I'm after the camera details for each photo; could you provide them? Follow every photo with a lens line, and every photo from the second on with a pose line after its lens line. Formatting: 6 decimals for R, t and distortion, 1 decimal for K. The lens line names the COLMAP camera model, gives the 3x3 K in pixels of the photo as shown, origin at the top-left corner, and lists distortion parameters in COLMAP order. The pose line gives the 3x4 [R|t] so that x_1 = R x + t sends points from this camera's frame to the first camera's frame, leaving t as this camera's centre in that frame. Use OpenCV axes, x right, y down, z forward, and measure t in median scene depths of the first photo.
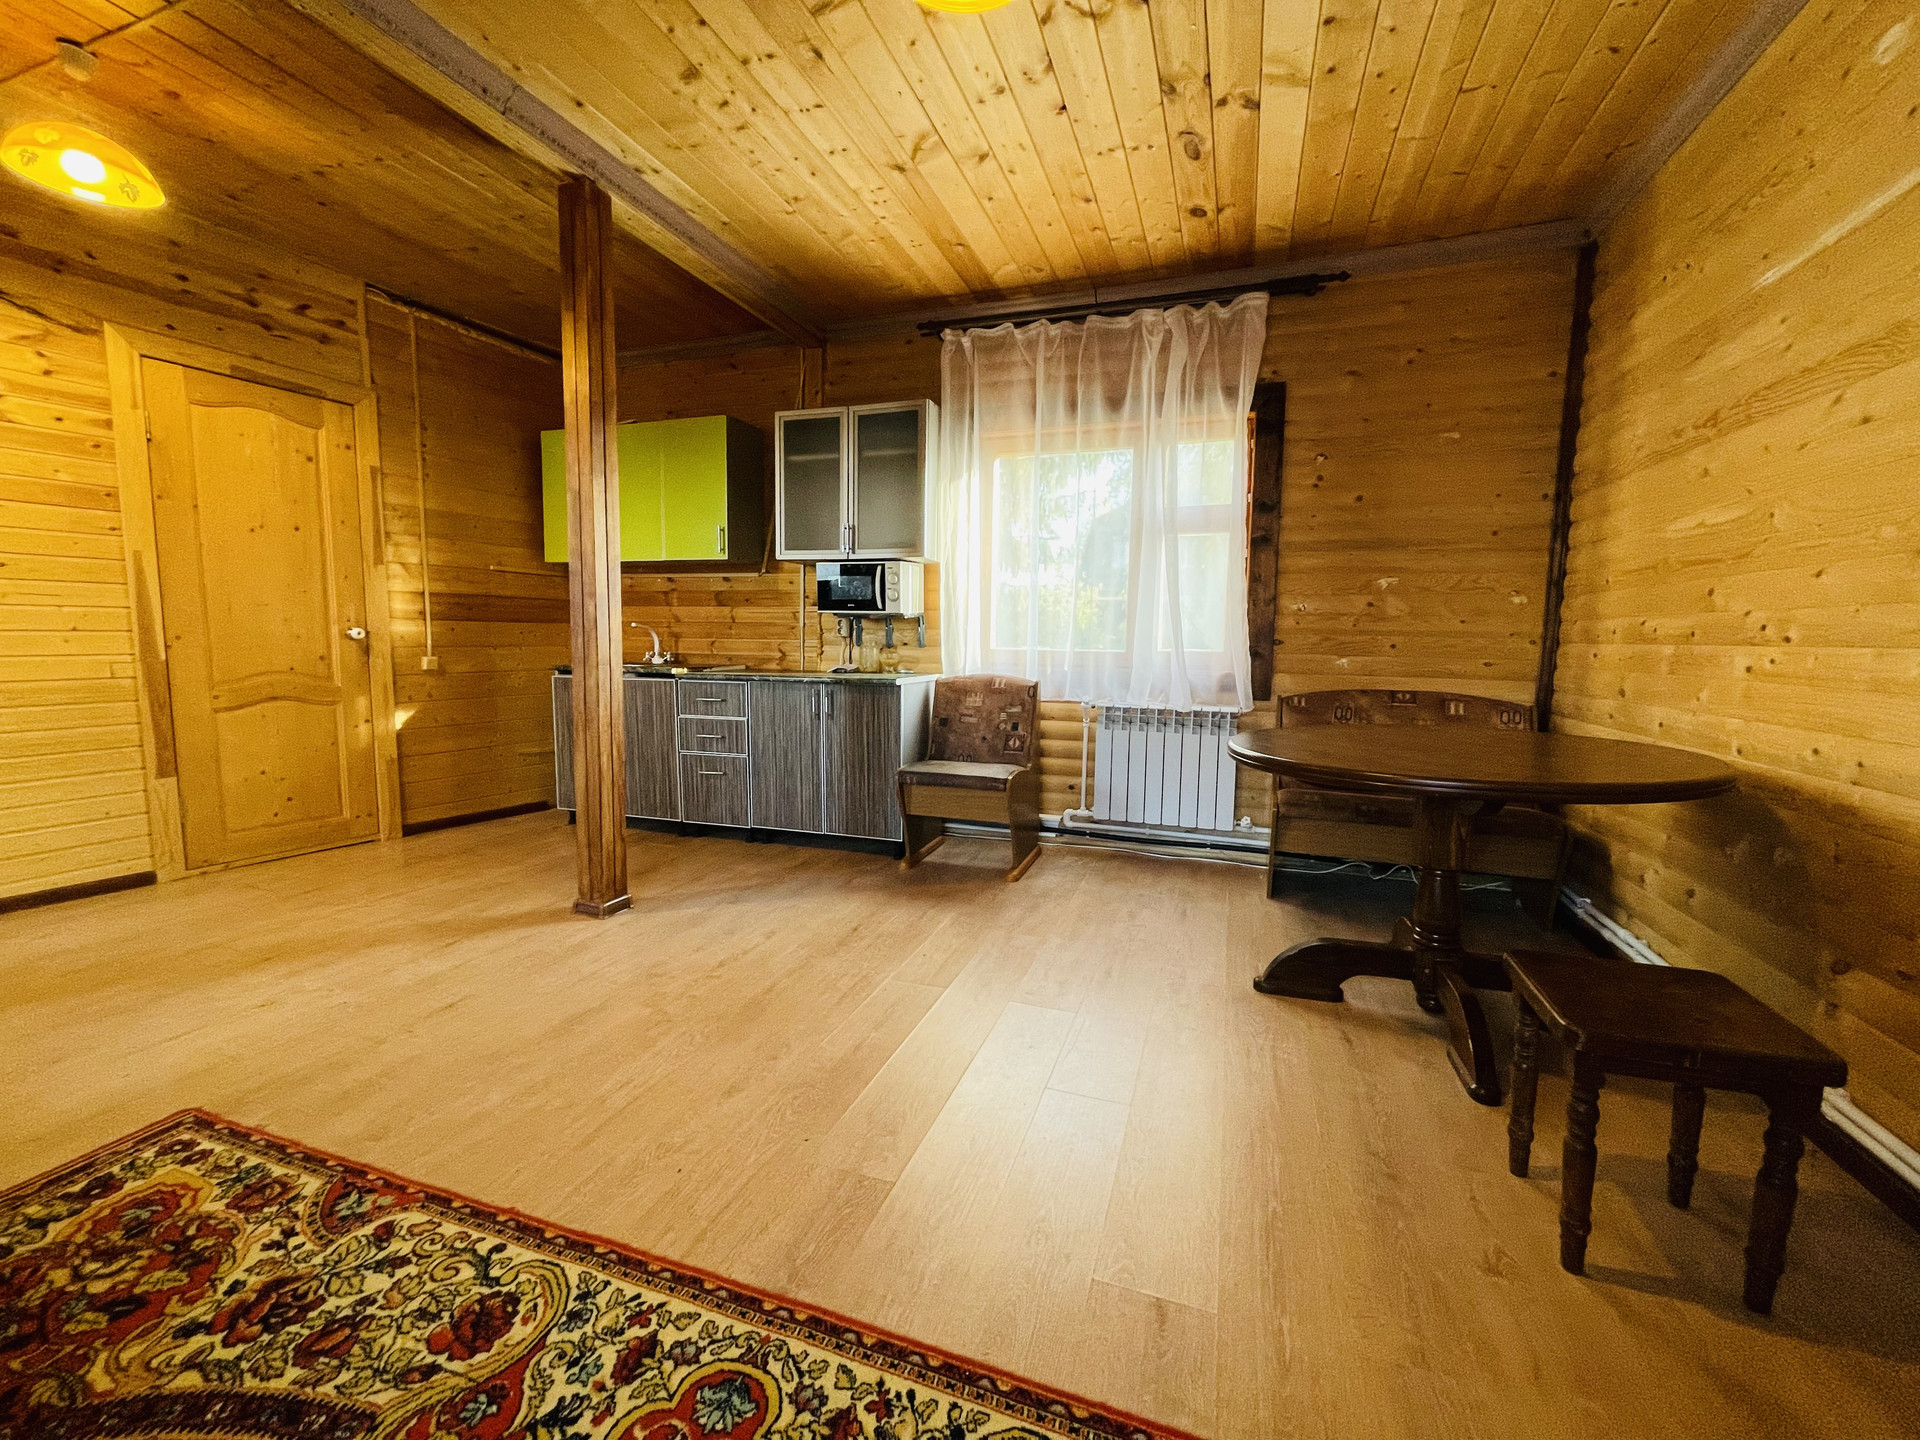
lens RADIAL K [[780.5, 0, 960.0], [0, 780.5, 720.0], [0, 0, 1]] dist [-0.001452, 0.000384]
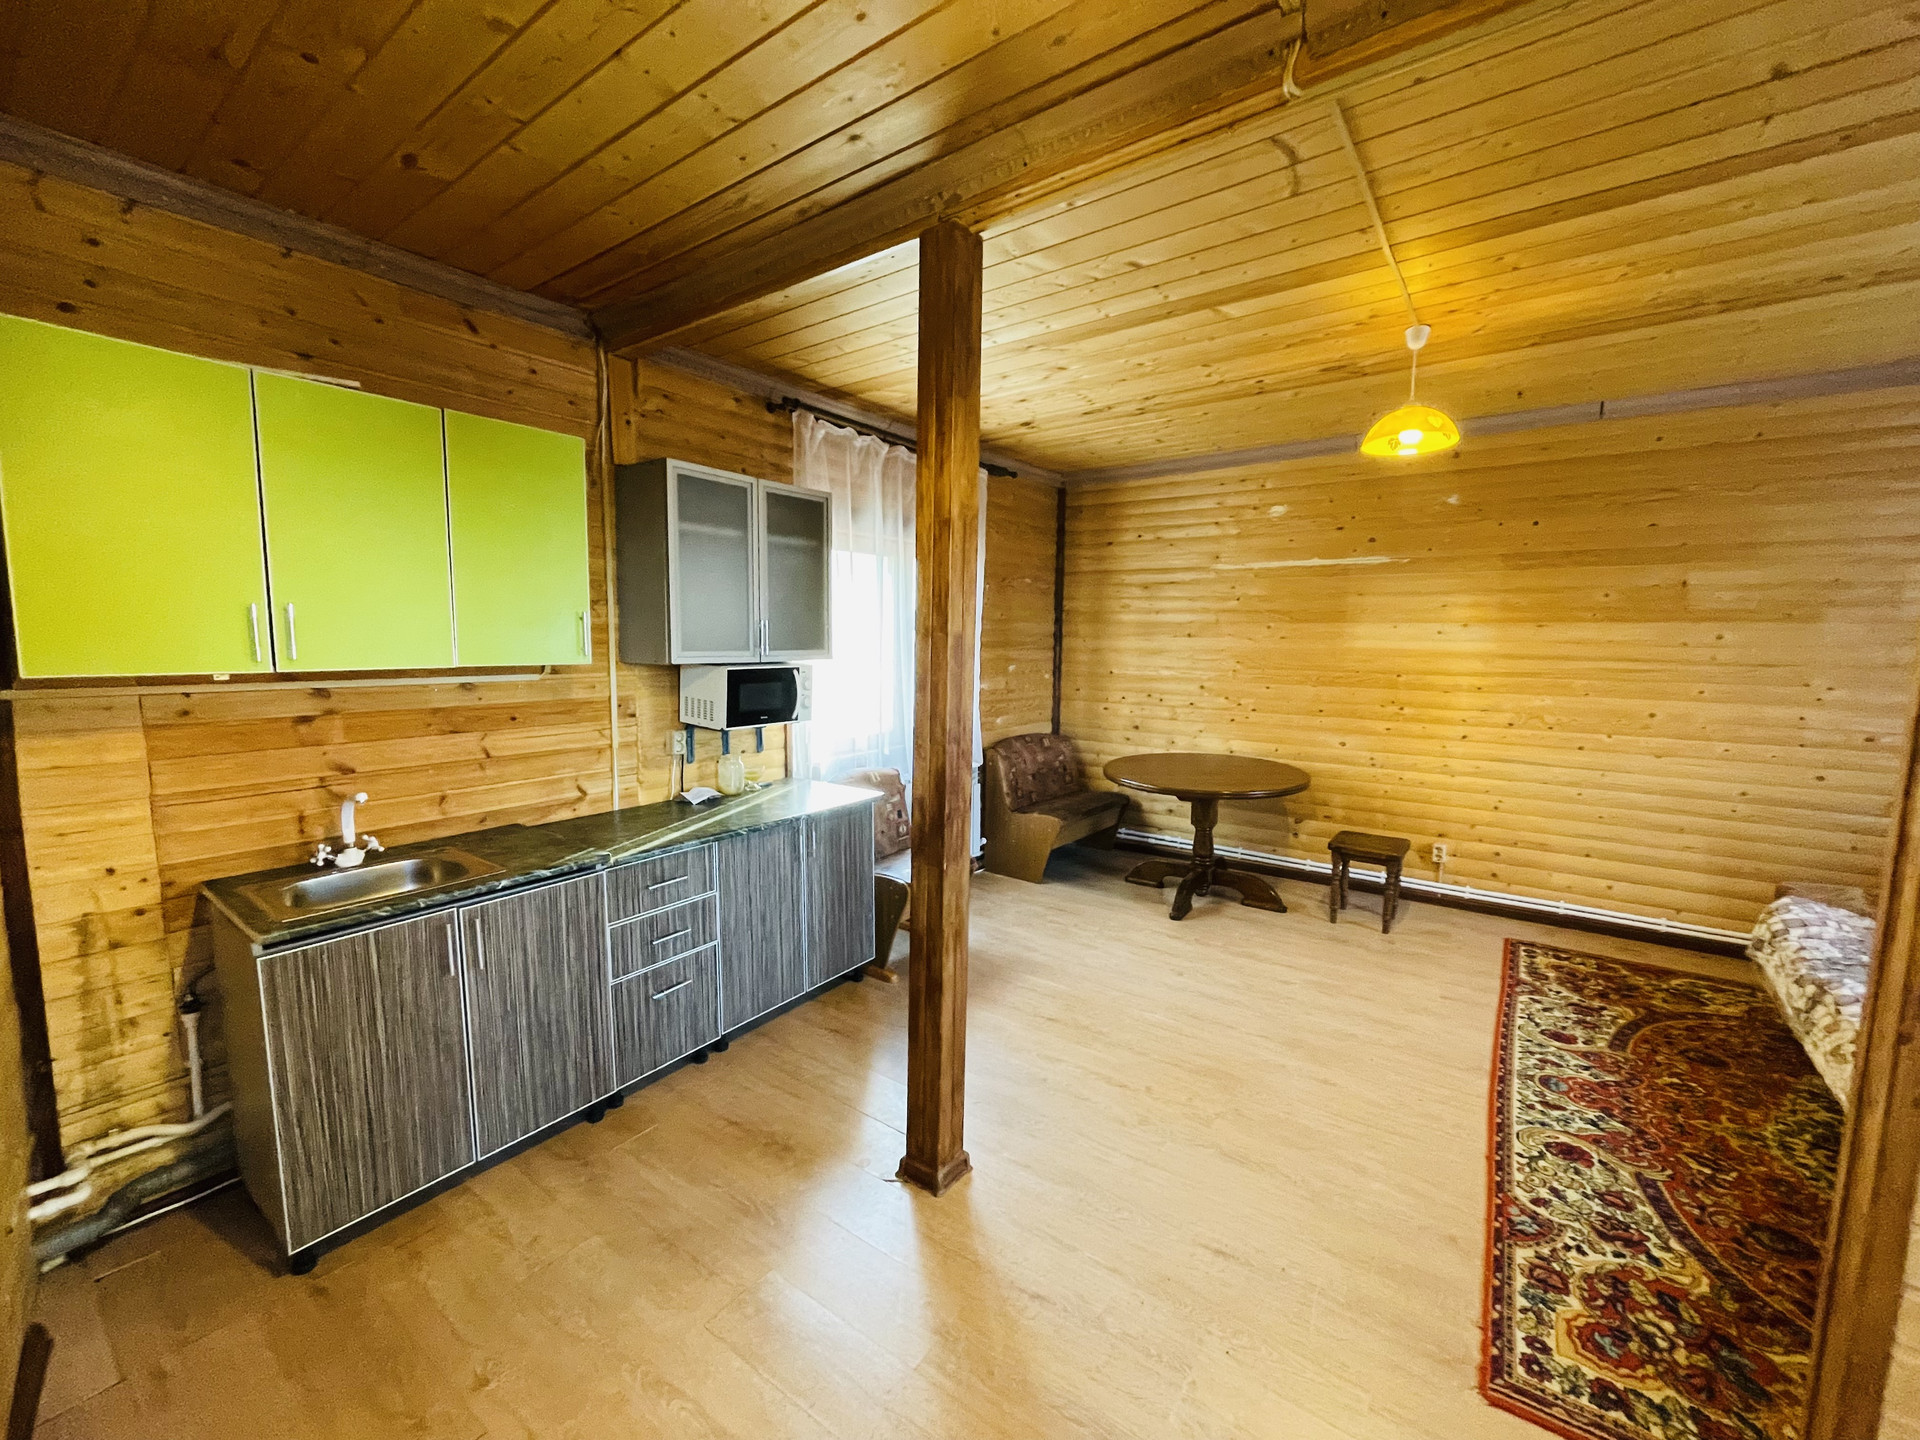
lens RADIAL K [[781.5, 0, 958.3], [0, 781.5, 720.3], [0, 0, 1]] dist [0.004072, -0.002546]
pose [[0.283872, -0.119852, 0.951342, -2.373911], [0.098844, 0.990530, 0.095294, -0.553351], [-0.953754, 0.066983, 0.293030, 1.535827]]
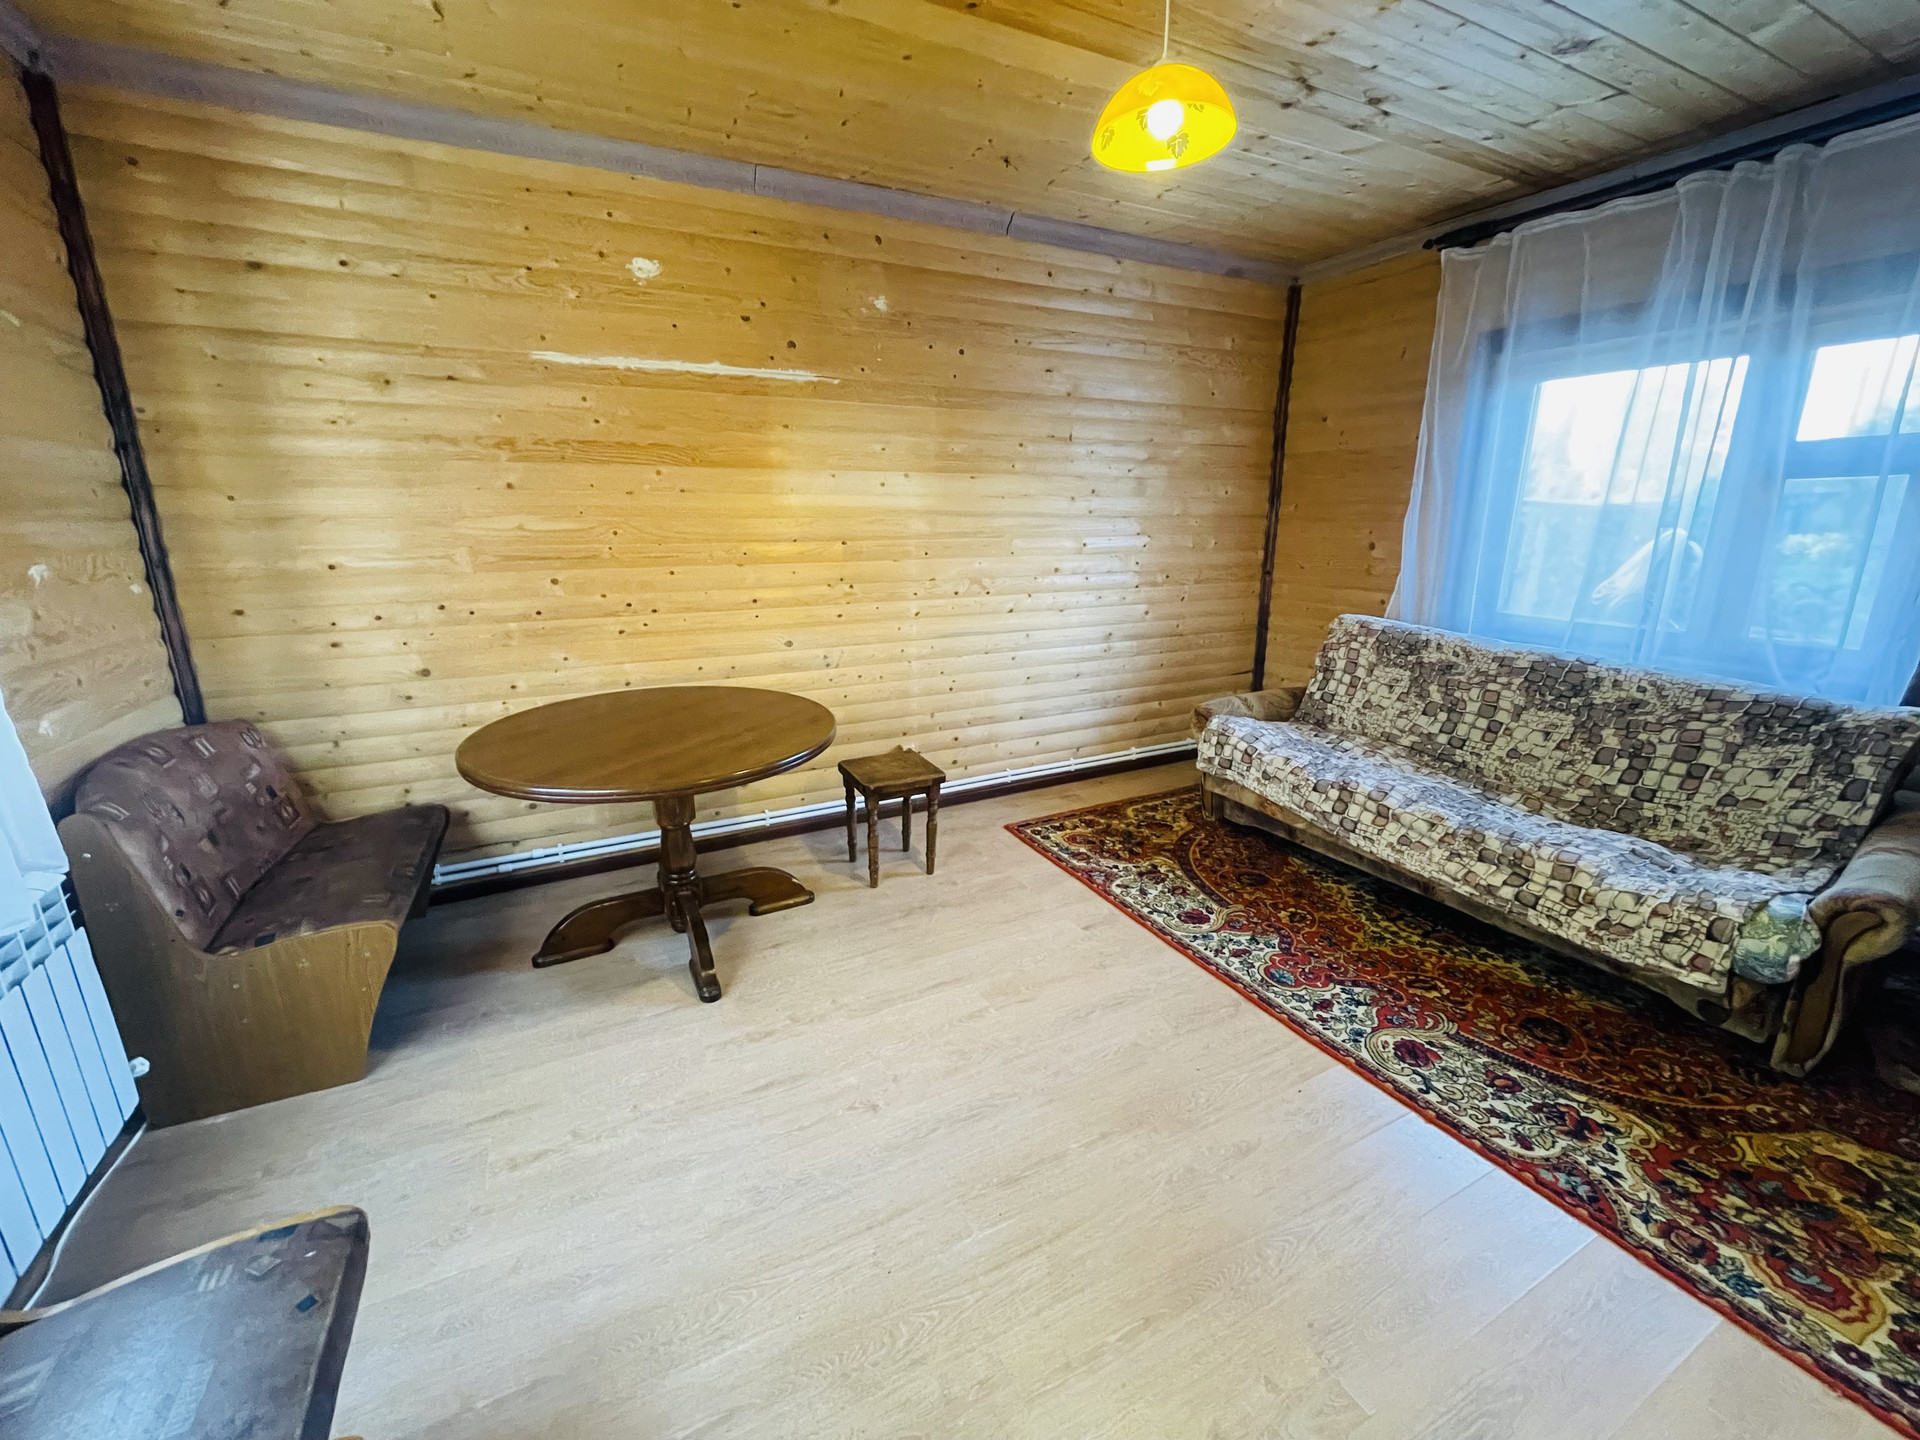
lens RADIAL K [[780.9, 0, 964.0], [0, 780.9, 715.7], [0, 0, 1]] dist [-0.000351, -0.000348]
pose [[-0.734186, -0.182762, 0.653888, -0.749694], [0.063661, 0.940315, 0.334297, -0.532633], [-0.675957, 0.287063, -0.678731, 2.280393]]
